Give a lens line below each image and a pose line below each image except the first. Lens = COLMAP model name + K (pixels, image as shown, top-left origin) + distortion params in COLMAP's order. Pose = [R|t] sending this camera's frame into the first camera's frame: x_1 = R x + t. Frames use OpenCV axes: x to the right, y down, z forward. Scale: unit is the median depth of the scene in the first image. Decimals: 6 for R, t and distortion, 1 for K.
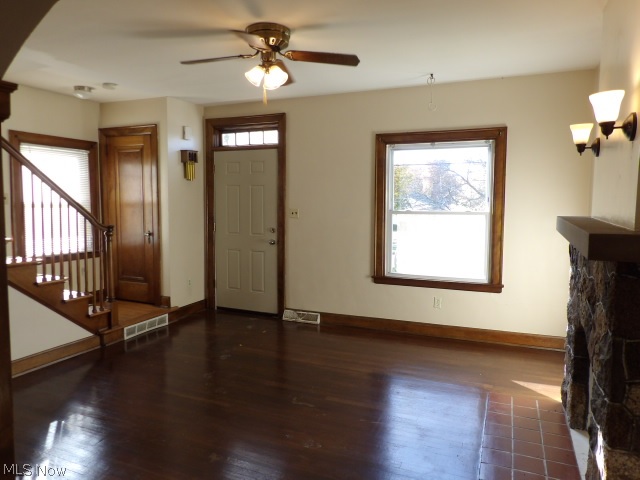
lens RADIAL K [[466.0, 0, 309.5], [0, 466.0, 237.6], [0, 0, 1]] dist [-0.007721, 0.008159]
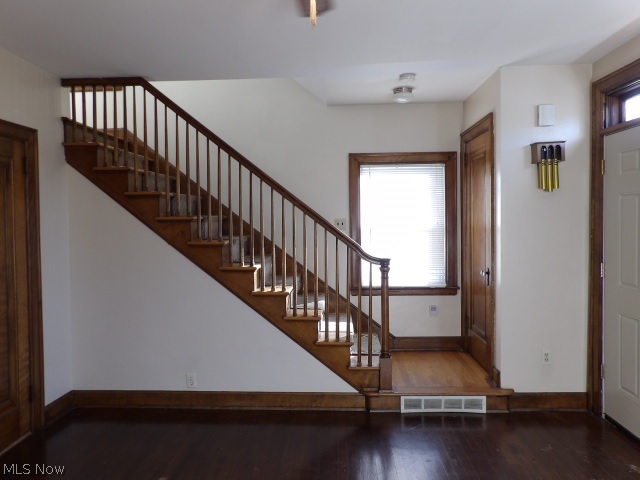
lens RADIAL K [[466.0, 0, 309.5], [0, 466.0, 237.6], [0, 0, 1]] dist [-0.007721, 0.008159]
pose [[0.367683, 0.016257, -0.929809, 0.215720], [-0.062339, 0.998029, -0.007201, -0.040525], [0.927859, 0.060611, 0.367972, 0.528943]]
